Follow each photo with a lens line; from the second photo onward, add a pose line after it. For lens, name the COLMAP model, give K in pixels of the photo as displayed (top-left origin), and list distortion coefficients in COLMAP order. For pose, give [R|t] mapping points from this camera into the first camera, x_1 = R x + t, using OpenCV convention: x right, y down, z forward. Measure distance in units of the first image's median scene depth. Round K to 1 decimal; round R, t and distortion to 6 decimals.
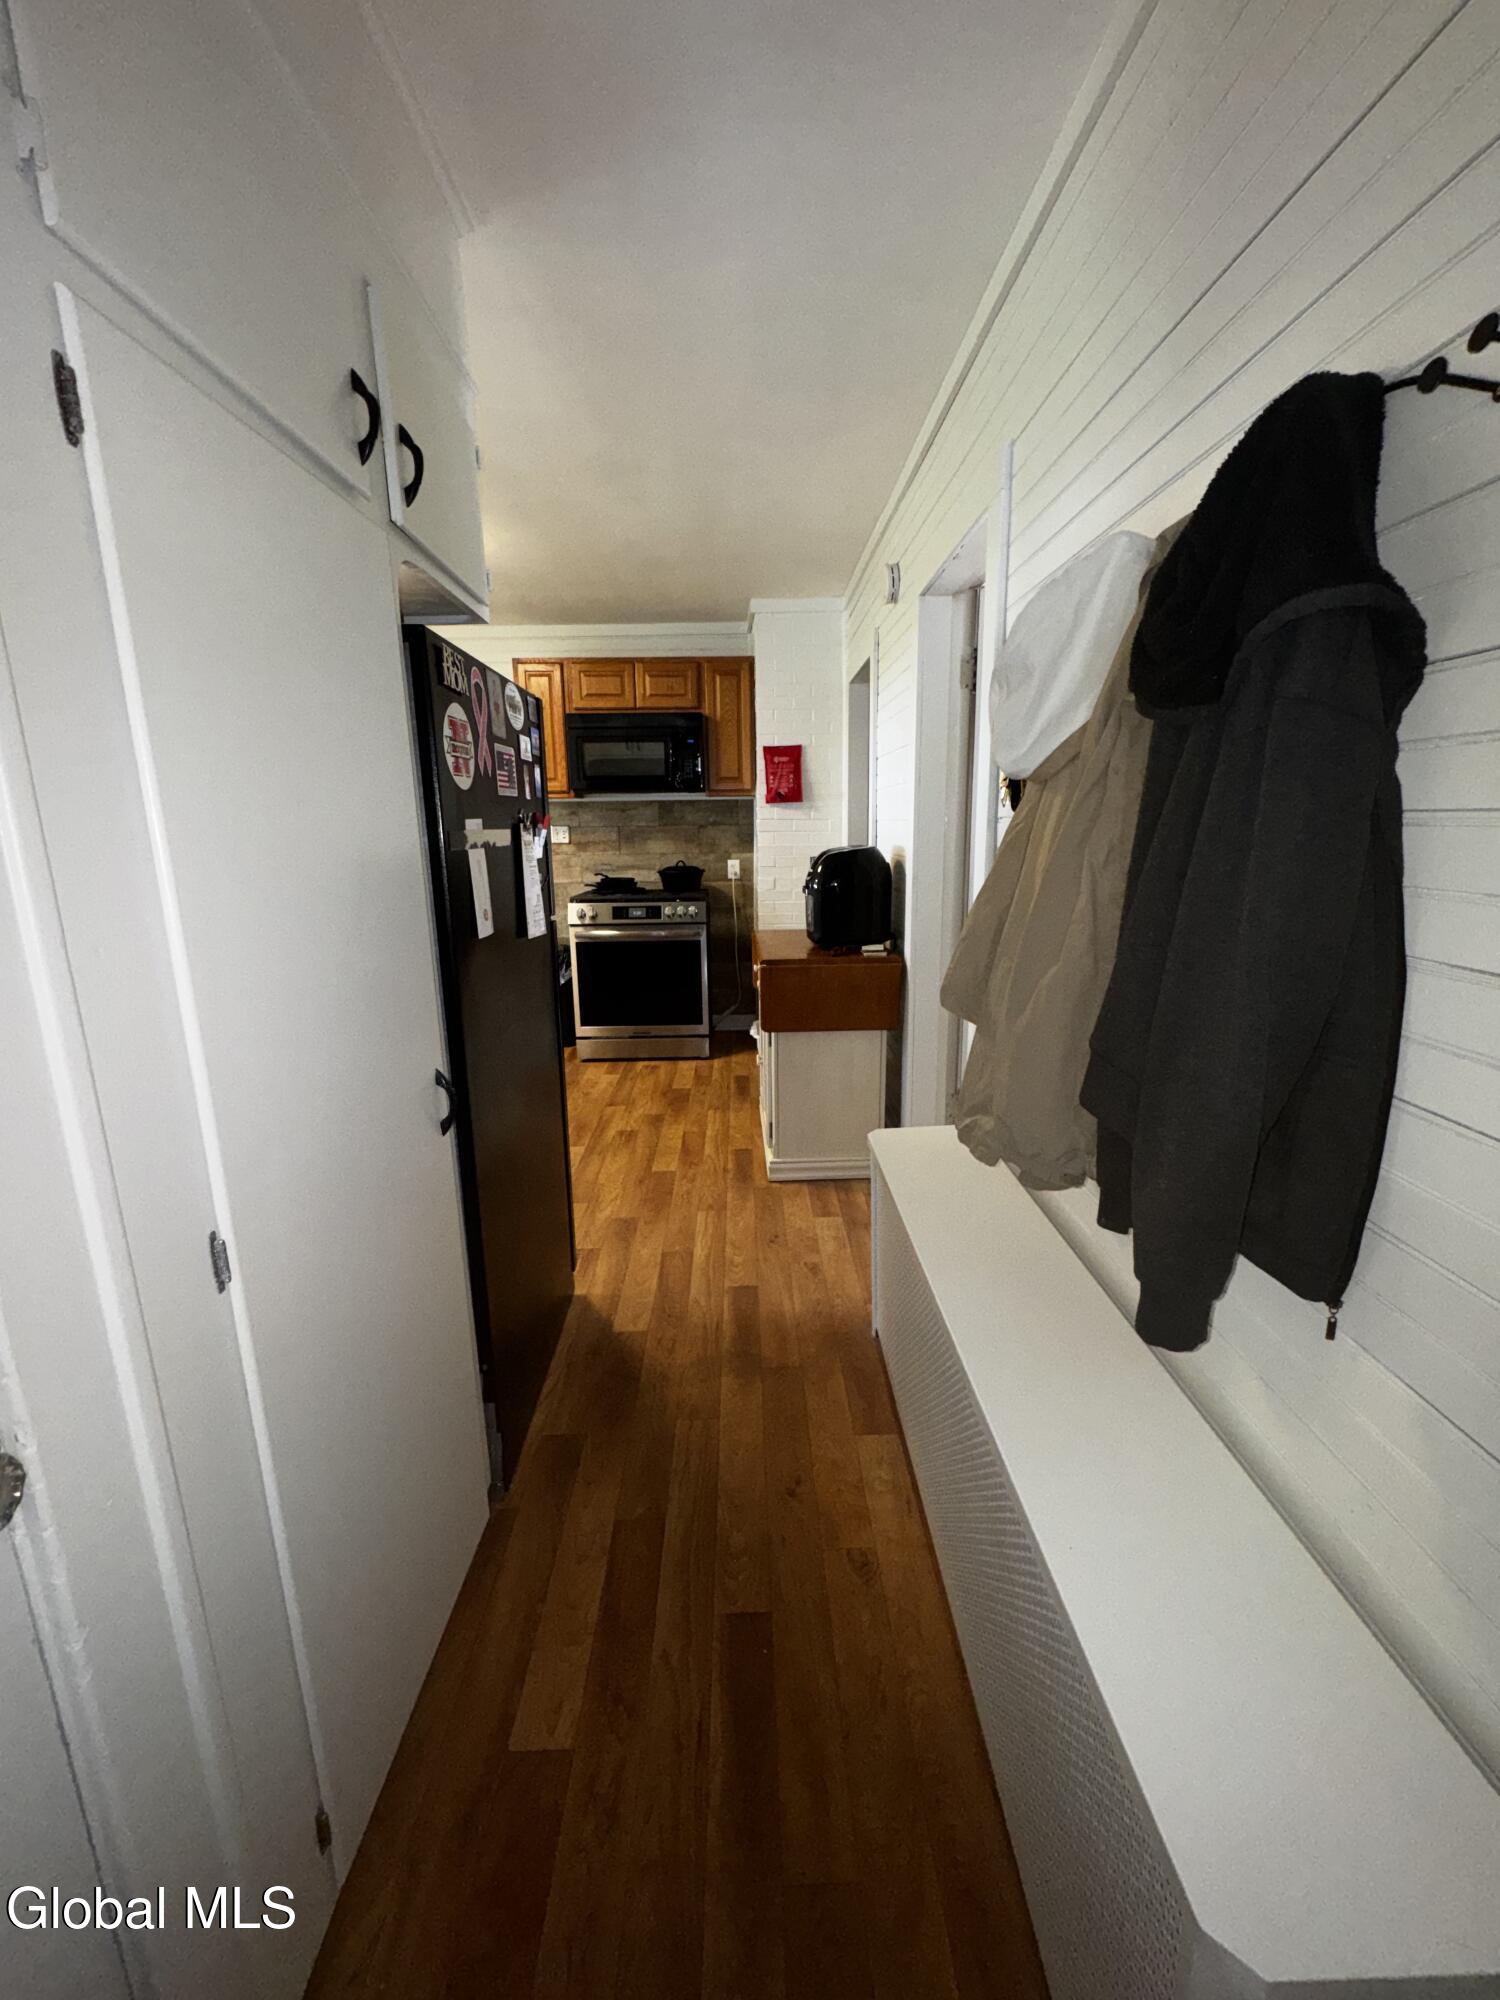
lens RADIAL K [[800.2, 0, 750.0], [0, 800.2, 1000.0], [0, 0, 1]] dist [-0.000502, 0.000351]
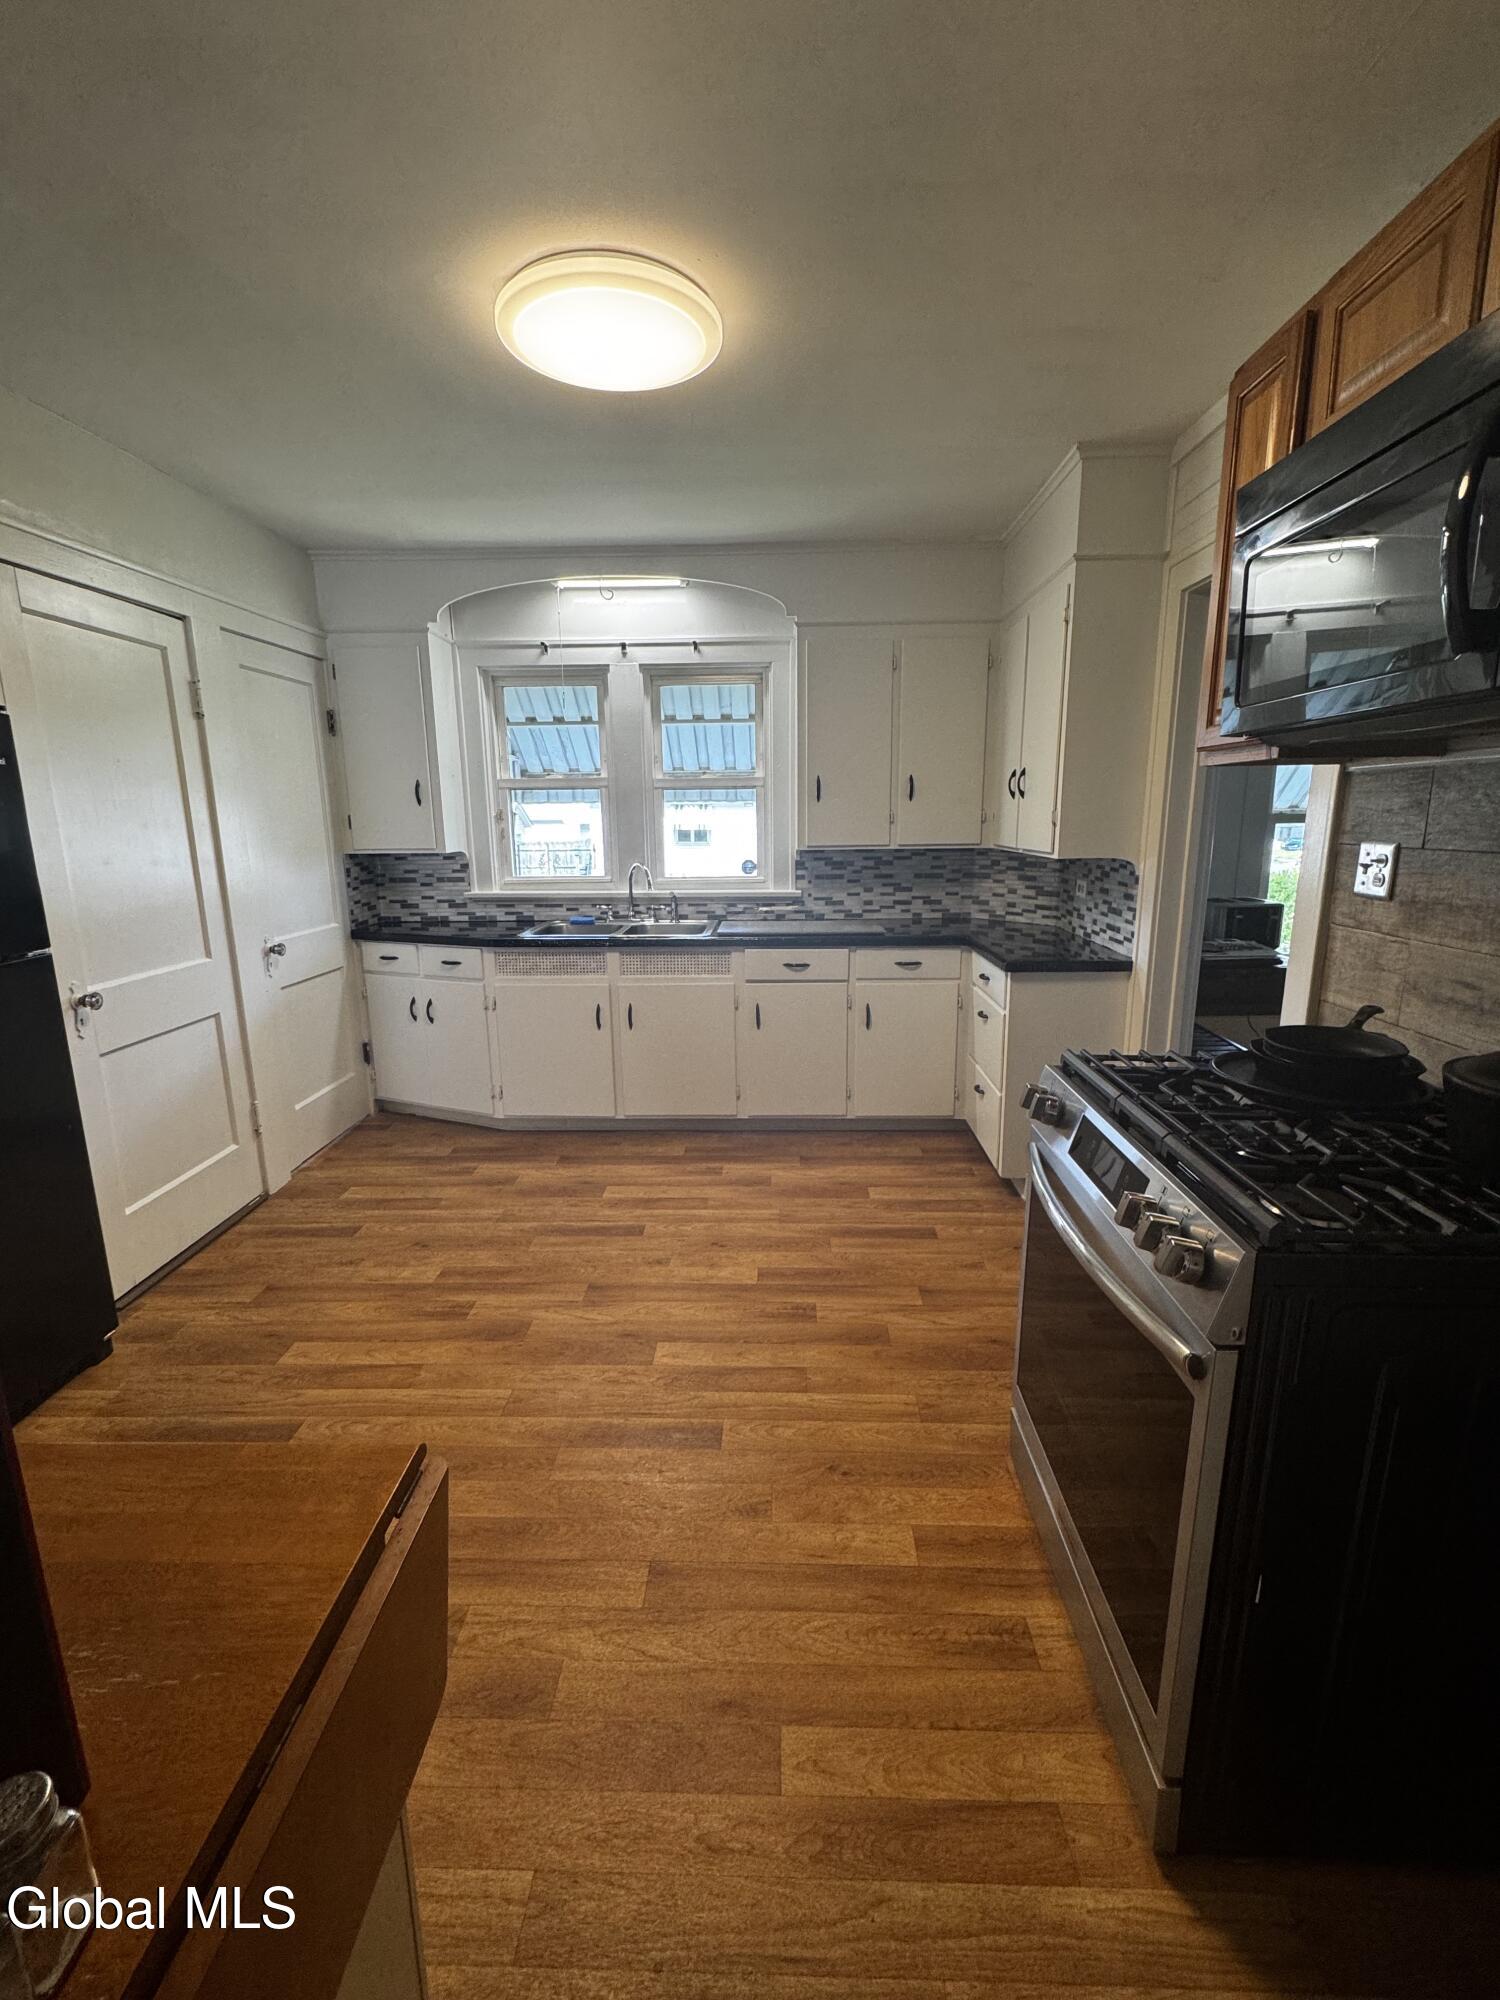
lens RADIAL K [[877.2, 0, 750.0], [0, 877.2, 1000.0], [0, 0, 1]] dist [-0.000198, -0.000093]
pose [[-0.039869, 0.224998, -0.973543, 0.179157], [-0.213803, 0.949831, 0.228273, -0.243127], [0.976063, 0.217247, 0.010237, 1.005562]]
